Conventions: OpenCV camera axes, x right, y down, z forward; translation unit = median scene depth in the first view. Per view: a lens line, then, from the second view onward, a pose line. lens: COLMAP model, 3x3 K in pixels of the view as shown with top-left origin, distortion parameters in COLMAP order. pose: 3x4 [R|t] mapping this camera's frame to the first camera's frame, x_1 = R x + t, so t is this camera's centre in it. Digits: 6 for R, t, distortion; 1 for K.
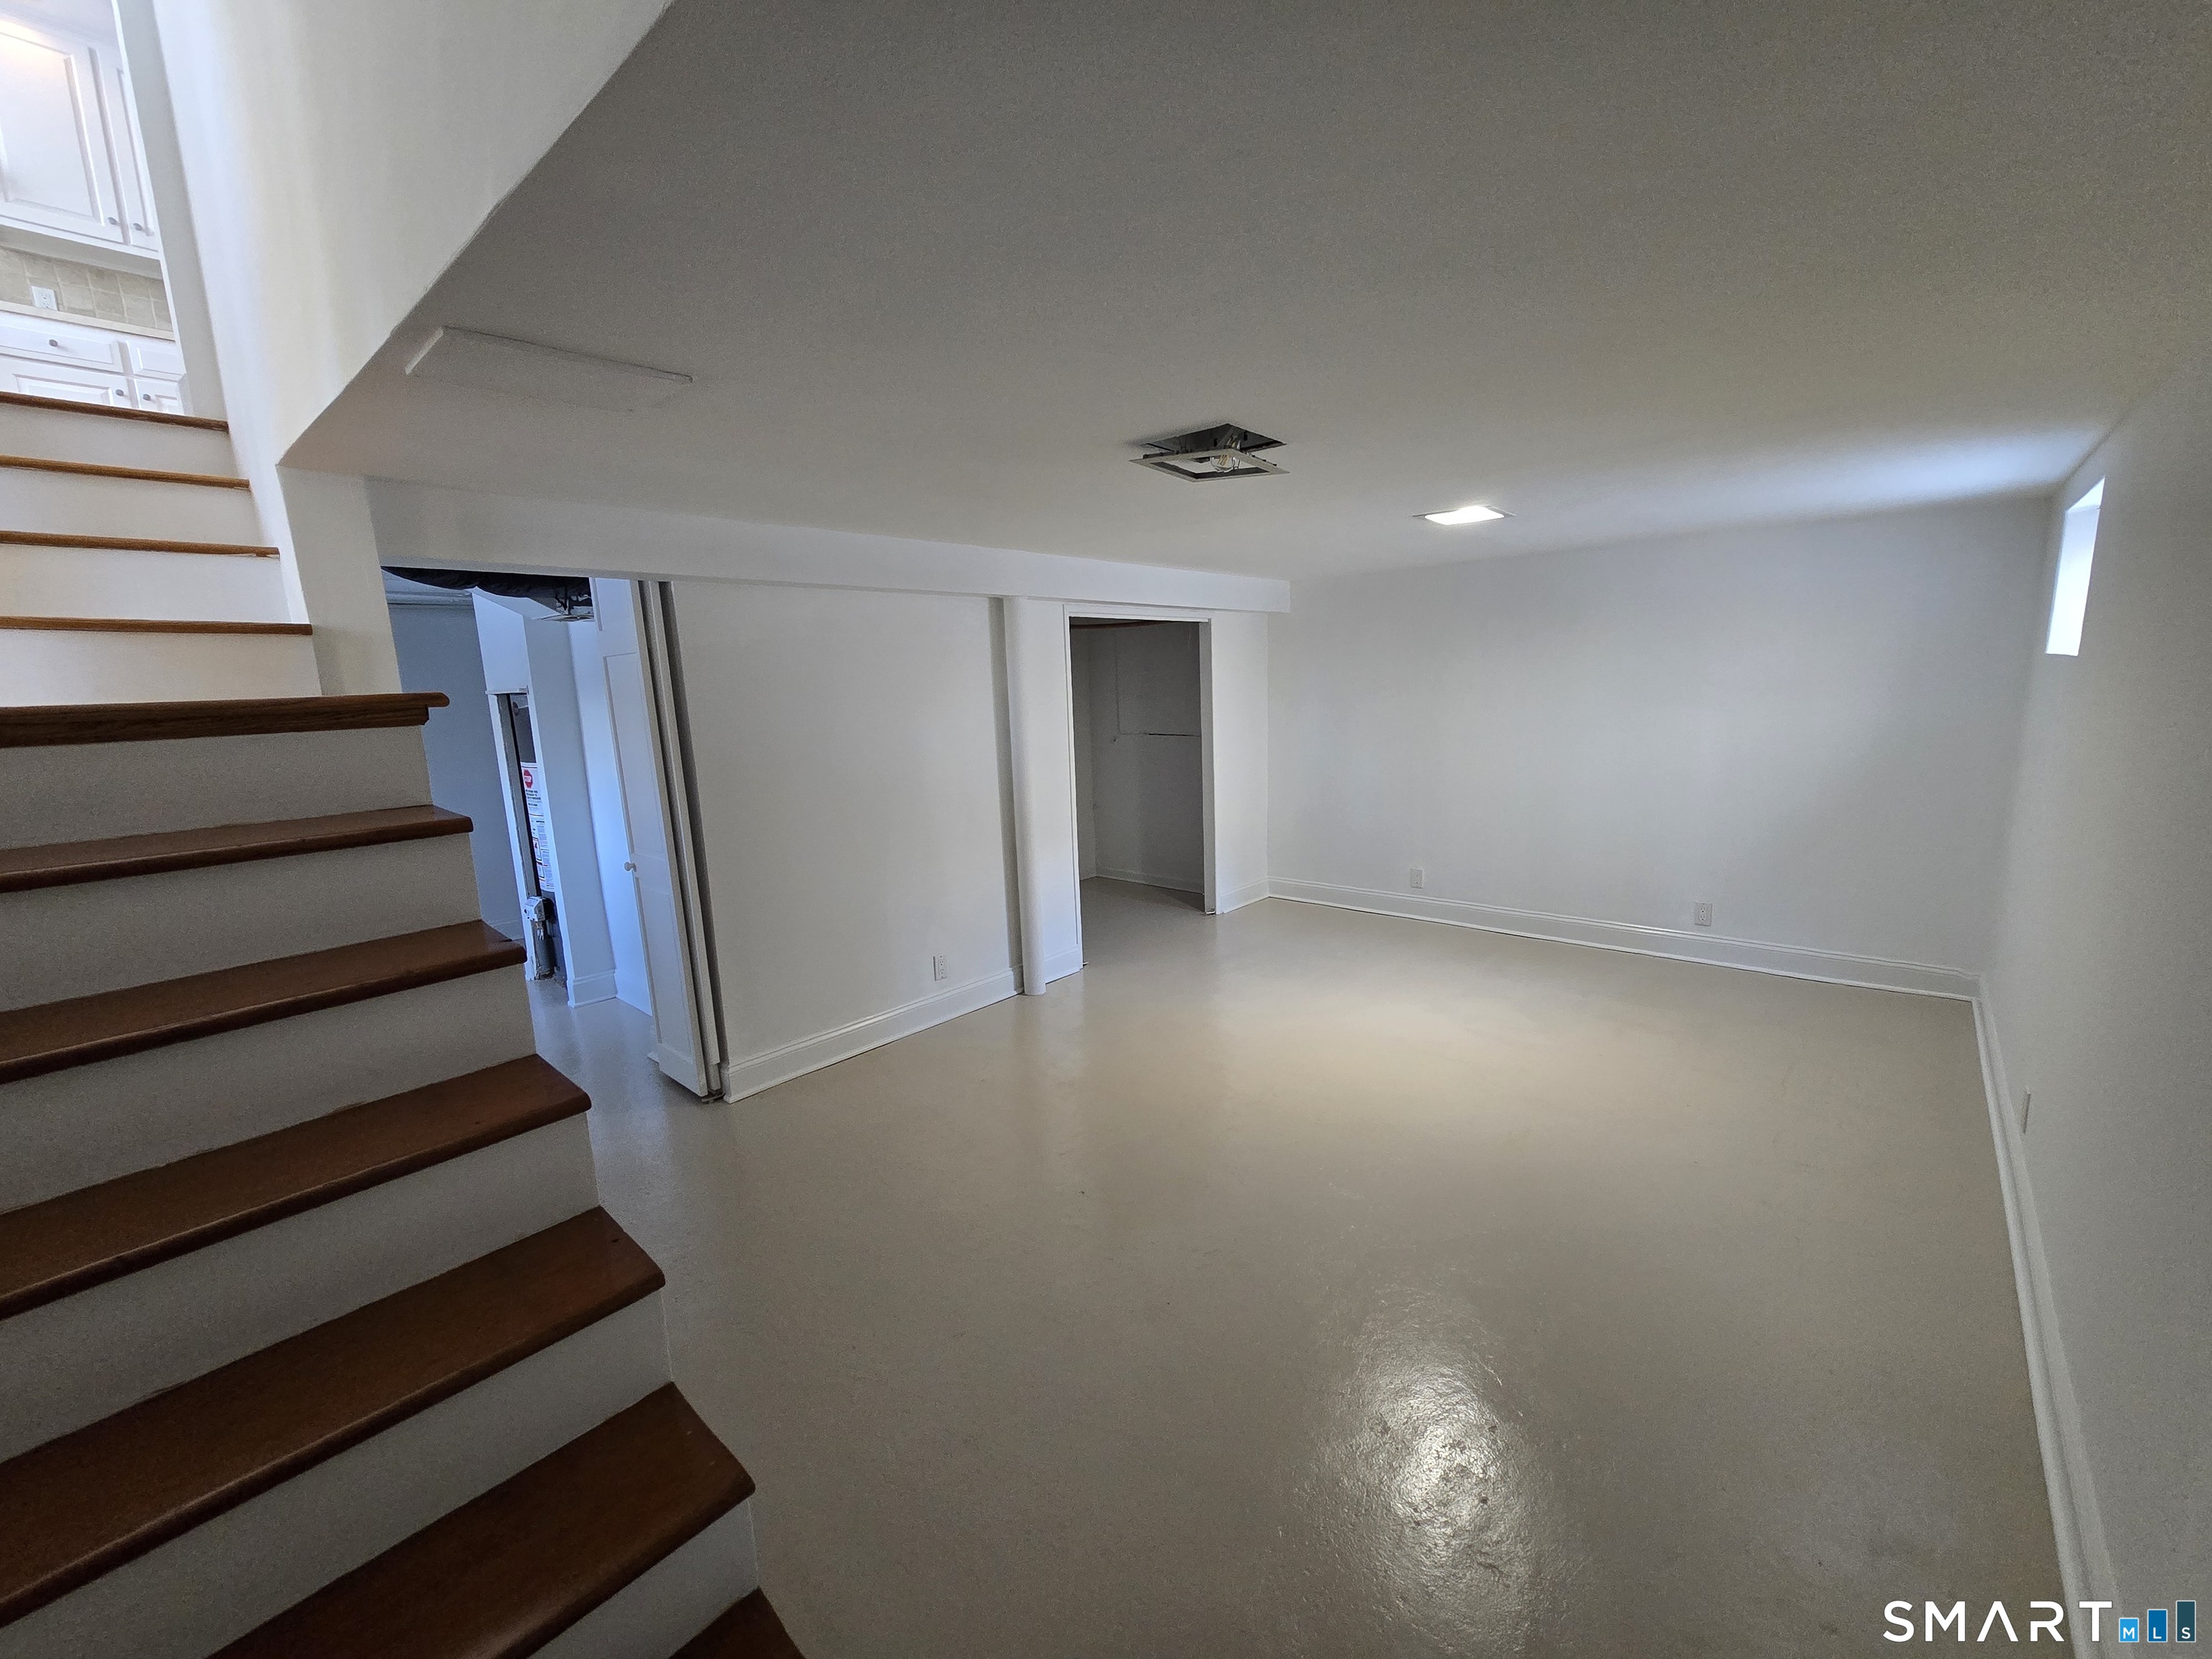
lens RADIAL K [[899.5, 0, 1107.2], [0, 899.5, 824.8], [0, 0, 1]] dist [-0.000278, 0.000395]
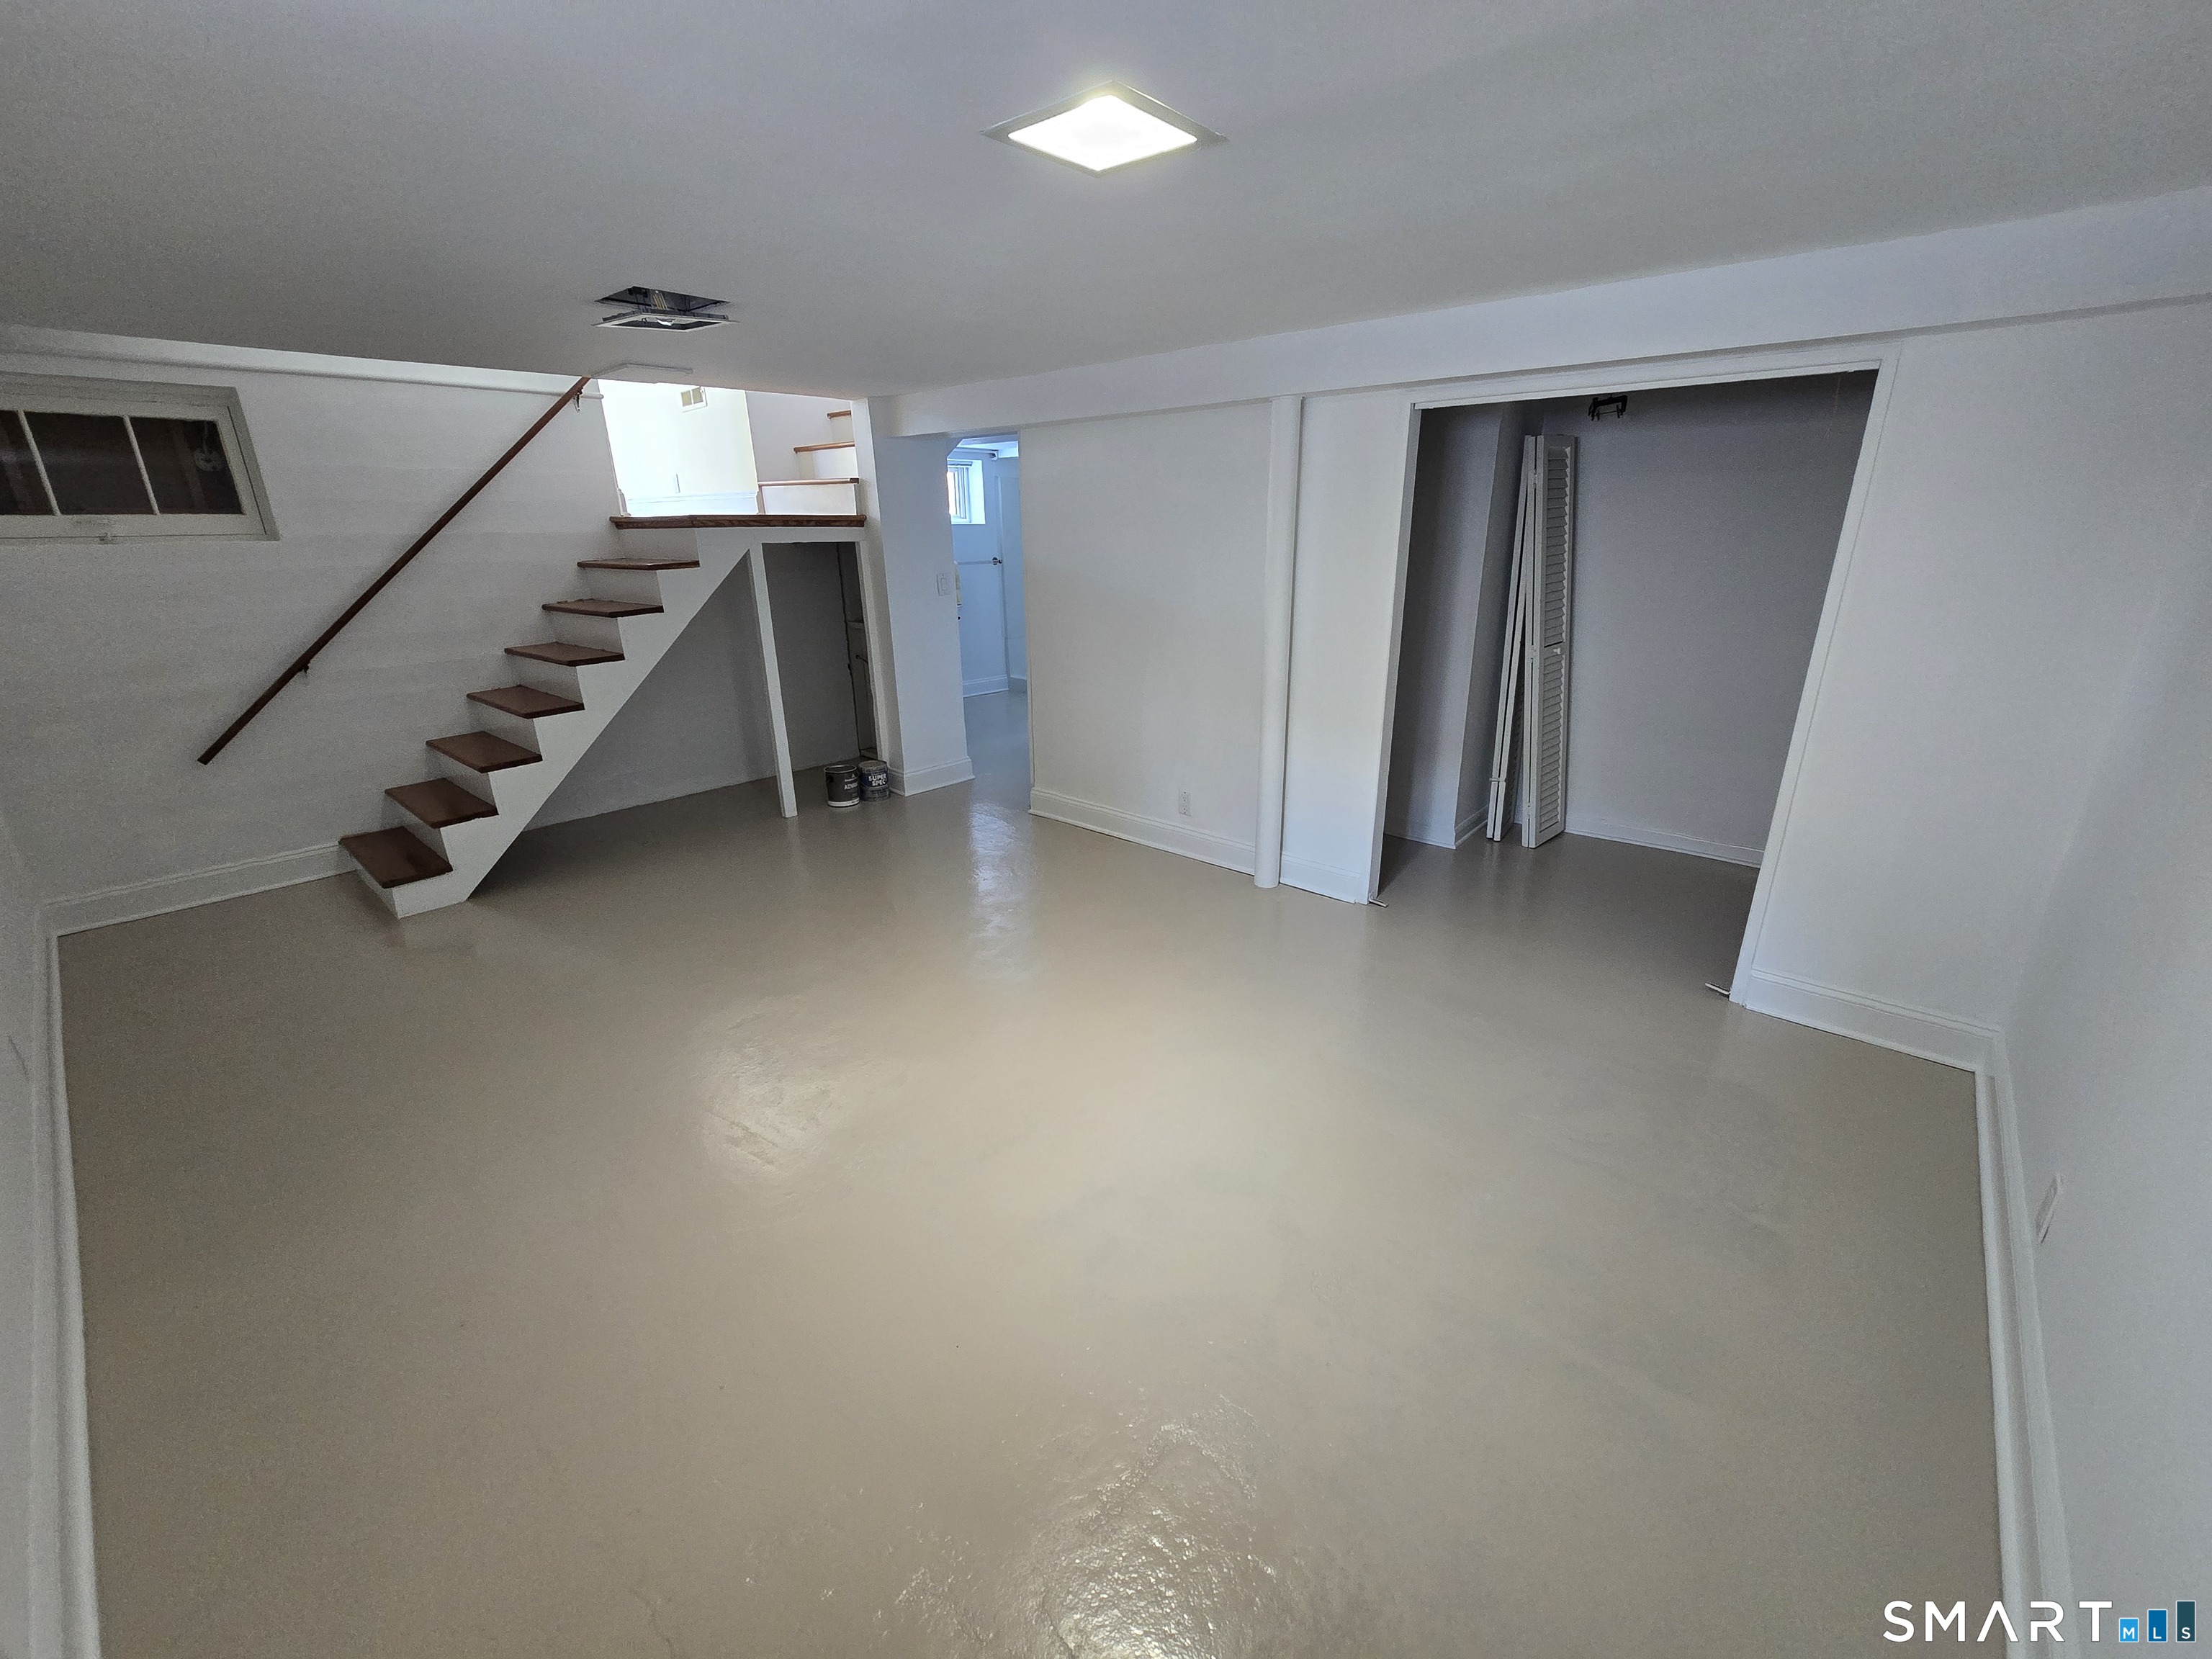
lens RADIAL K [[899.5, 0, 1110.6], [0, 899.5, 825.9], [0, 0, 1]] dist [-0.000278, 0.000395]
pose [[-0.002867, 0.361407, -0.932404, 0.765956], [-0.145212, 0.922374, 0.357966, -0.169344], [0.989396, 0.136422, 0.049836, 0.869086]]
